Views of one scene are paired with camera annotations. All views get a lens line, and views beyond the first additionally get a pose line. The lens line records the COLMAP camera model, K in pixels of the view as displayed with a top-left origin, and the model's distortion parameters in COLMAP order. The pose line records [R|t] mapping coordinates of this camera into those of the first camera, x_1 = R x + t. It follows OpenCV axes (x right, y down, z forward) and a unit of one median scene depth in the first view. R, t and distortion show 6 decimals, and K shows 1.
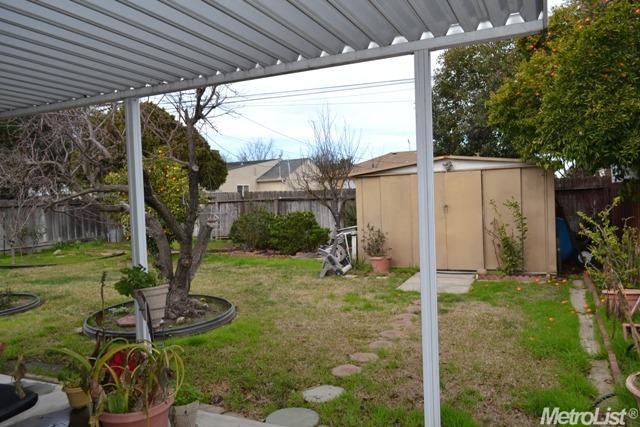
lens RADIAL K [[507.8, 0, 320.8], [0, 507.8, 213.5], [0, 0, 1]] dist [-0.015785, 0.009534]
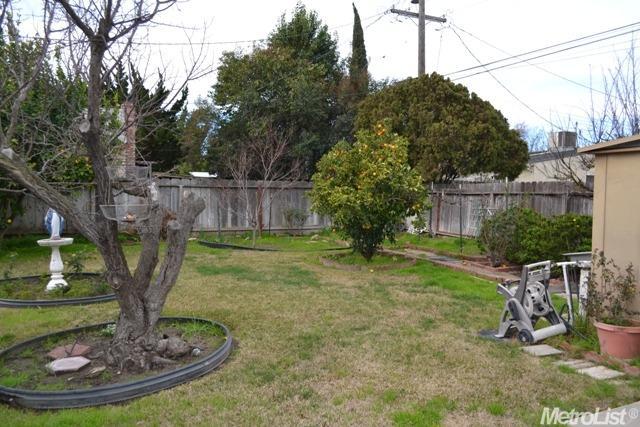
lens RADIAL K [[507.8, 0, 314.8], [0, 507.8, 215.5], [0, 0, 1]] dist [-0.015785, 0.009534]
pose [[0.764947, 0.077895, -0.639365, 0.180865], [-0.062163, 0.996955, 0.047087, -0.017921], [0.641086, 0.003726, 0.767460, 0.435018]]
